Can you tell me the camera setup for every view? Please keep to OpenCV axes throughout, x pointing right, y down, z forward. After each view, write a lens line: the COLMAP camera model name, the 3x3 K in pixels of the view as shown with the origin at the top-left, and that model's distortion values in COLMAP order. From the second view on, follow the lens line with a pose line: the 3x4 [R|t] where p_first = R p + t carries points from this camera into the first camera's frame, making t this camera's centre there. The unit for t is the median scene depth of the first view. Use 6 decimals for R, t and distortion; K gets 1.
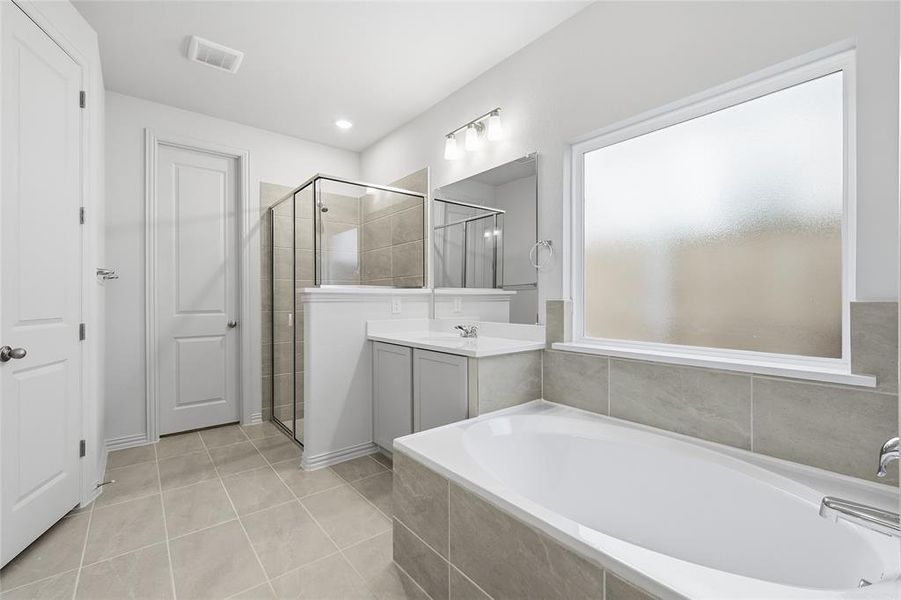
lens RADIAL K [[395.6, 0, 457.4], [0, 395.6, 299.6], [0, 0, 1]] dist [0.003091, 0.000455]
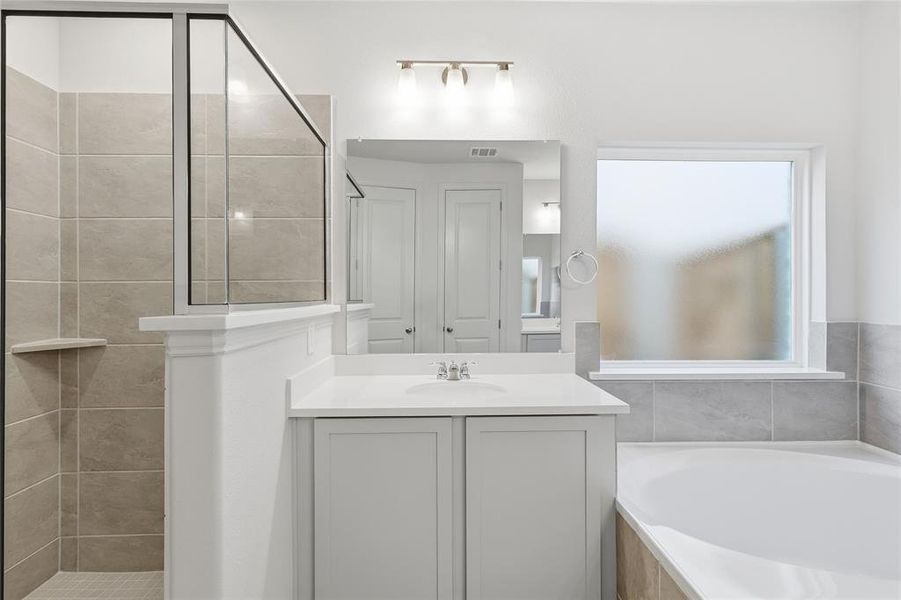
lens RADIAL K [[395.6, 0, 450.4], [0, 395.6, 298.7], [0, 0, 1]] dist [0.003091, 0.000455]
pose [[0.606853, 0.003376, 0.794807, -0.486133], [0.001058, 0.999987, -0.005055, -0.036577], [-0.794814, 0.003909, 0.606841, 0.569685]]
